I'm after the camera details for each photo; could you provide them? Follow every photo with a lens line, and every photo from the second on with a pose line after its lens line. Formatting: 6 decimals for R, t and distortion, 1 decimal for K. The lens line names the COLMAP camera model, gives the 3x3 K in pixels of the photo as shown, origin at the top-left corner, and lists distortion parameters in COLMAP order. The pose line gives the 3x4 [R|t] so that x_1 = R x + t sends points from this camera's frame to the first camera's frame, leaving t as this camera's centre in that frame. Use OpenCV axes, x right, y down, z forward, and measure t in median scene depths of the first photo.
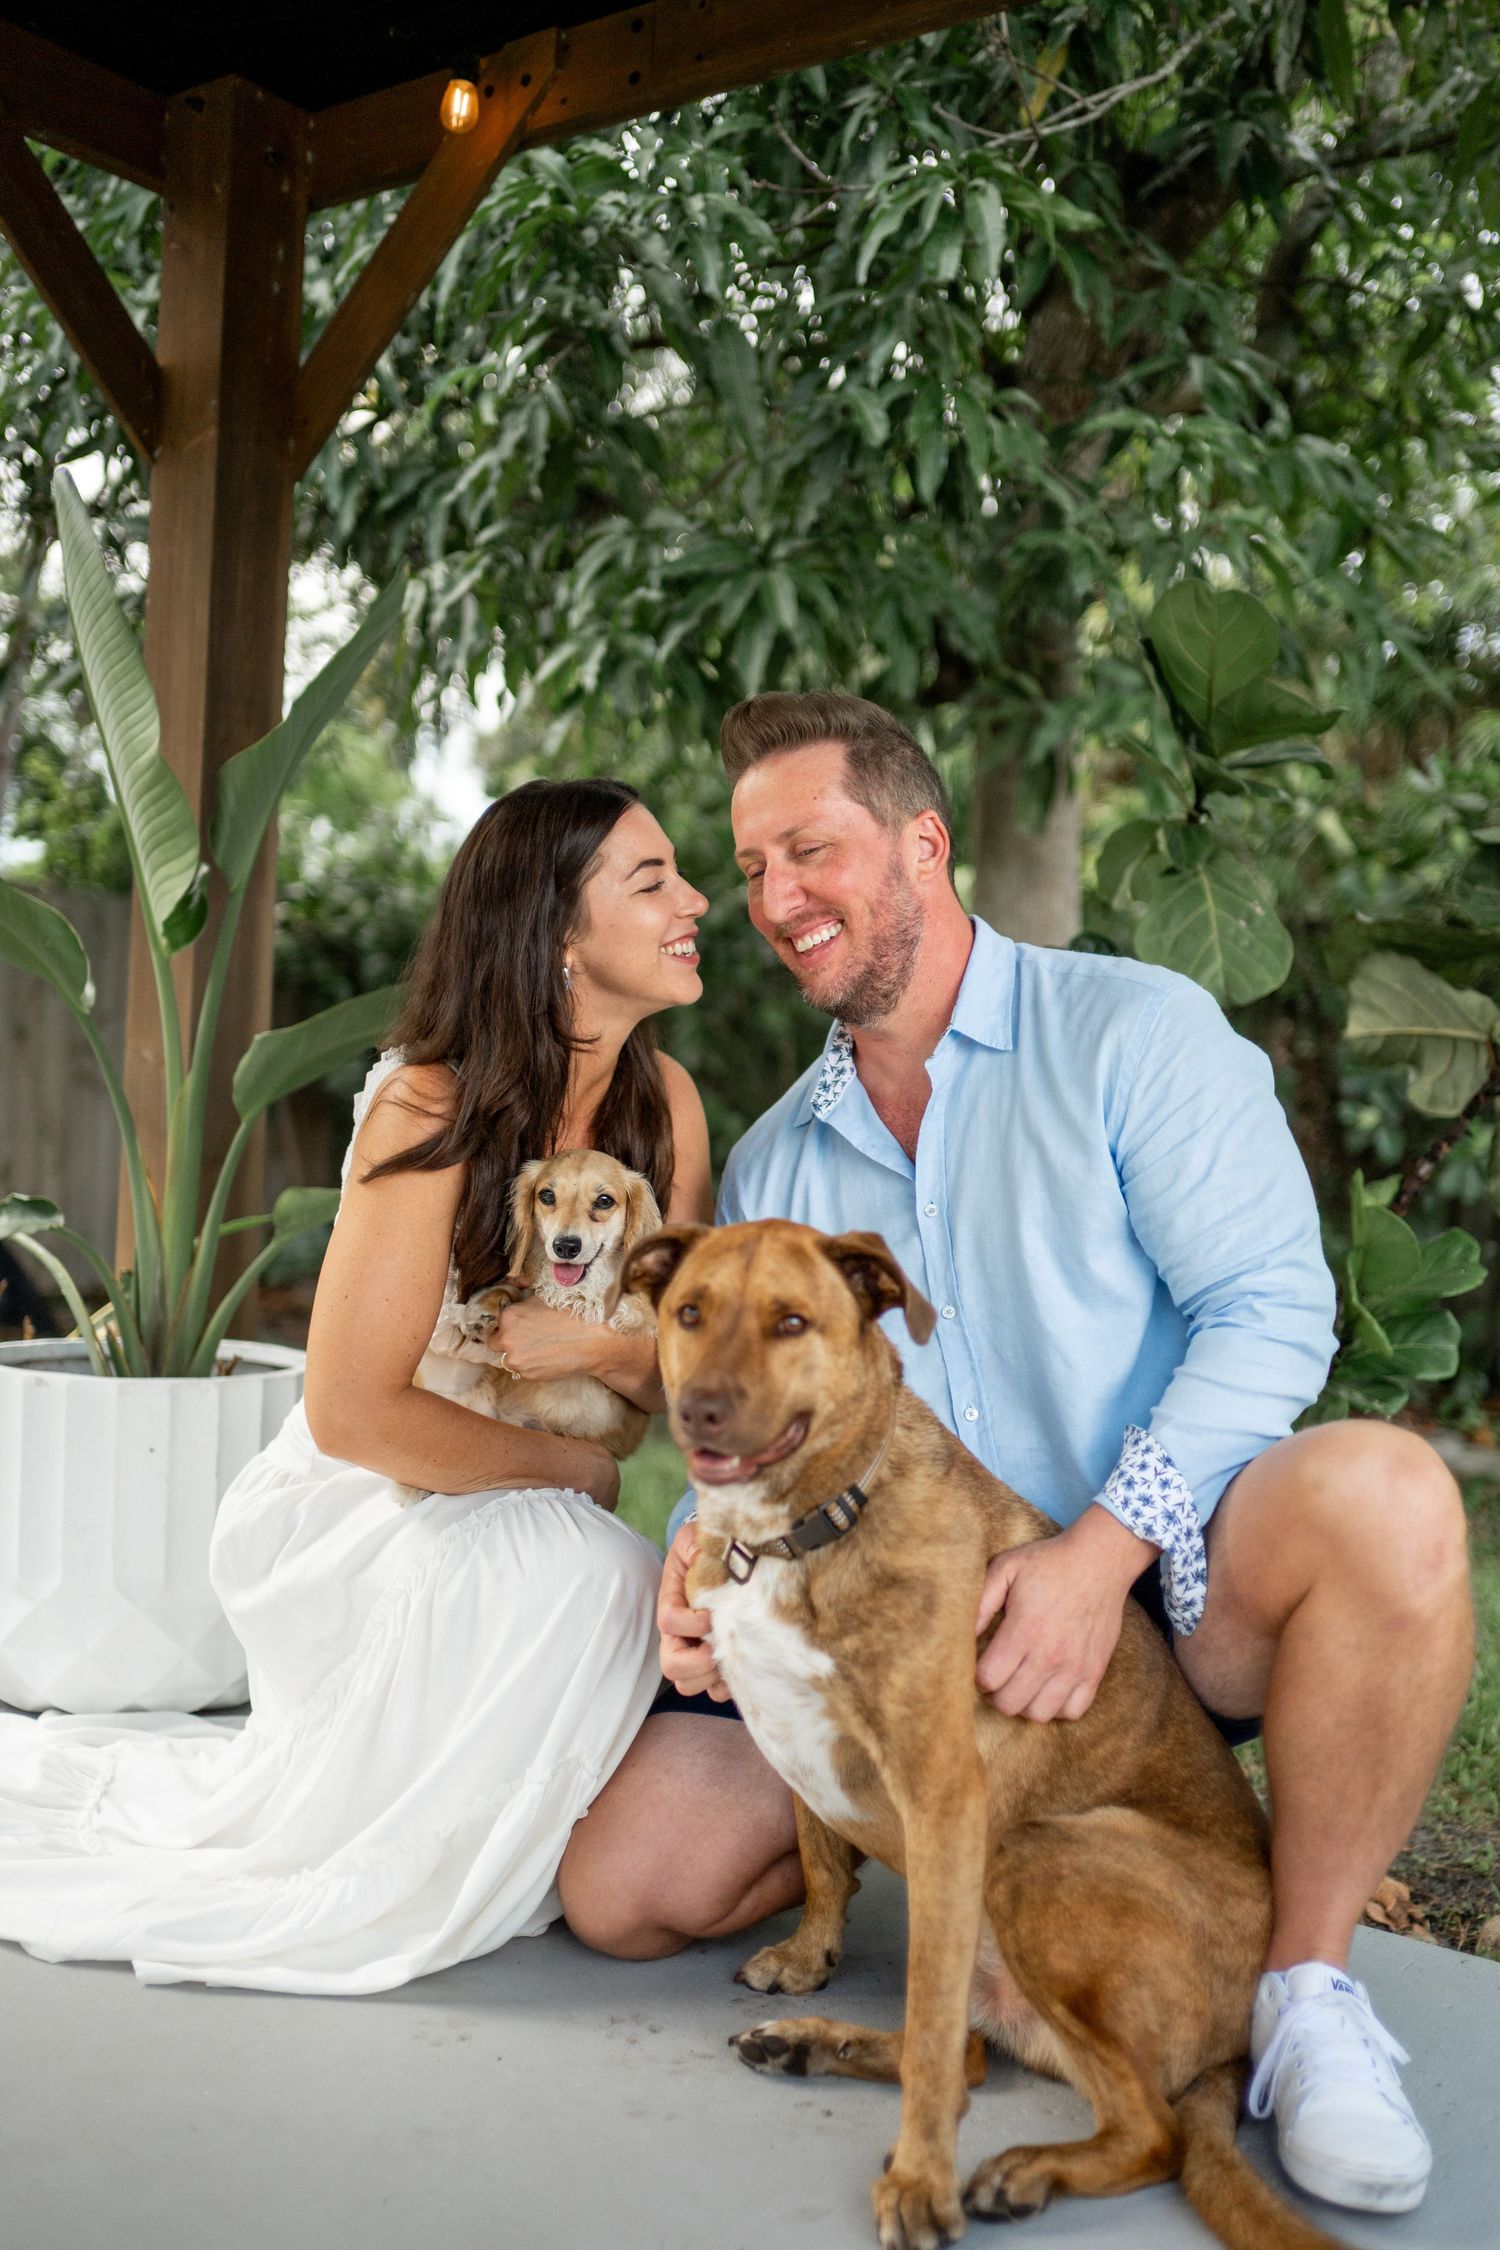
lens RADIAL K [[2252.2, 0, 750.0], [0, 2252.2, 1117.8], [0, 0, 1]] dist [-0.020629, 0.000000]
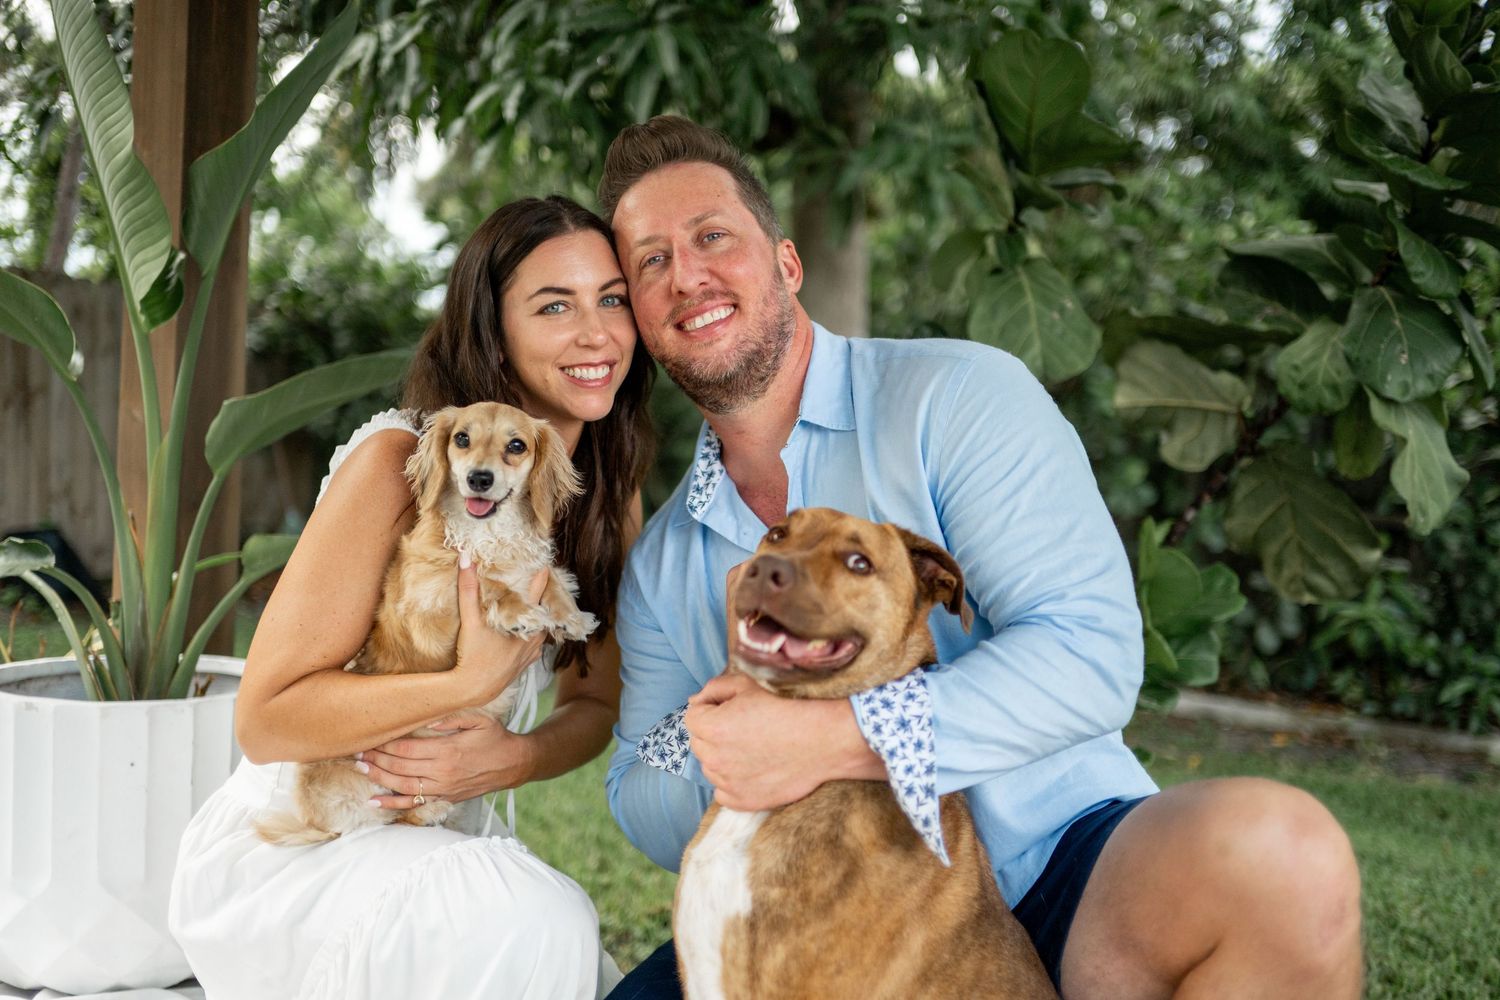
lens RADIAL K [[1501.5, 0, 749.7], [0, 1501.5, 506.0], [0, 0, 1]] dist [-0.020629, 0.000000]
pose [[0.995259, 0.001664, 0.097248, -0.023126], [-0.005541, 0.999200, 0.039609, -0.012682], [-0.097105, -0.039961, 0.994472, 0.180731]]
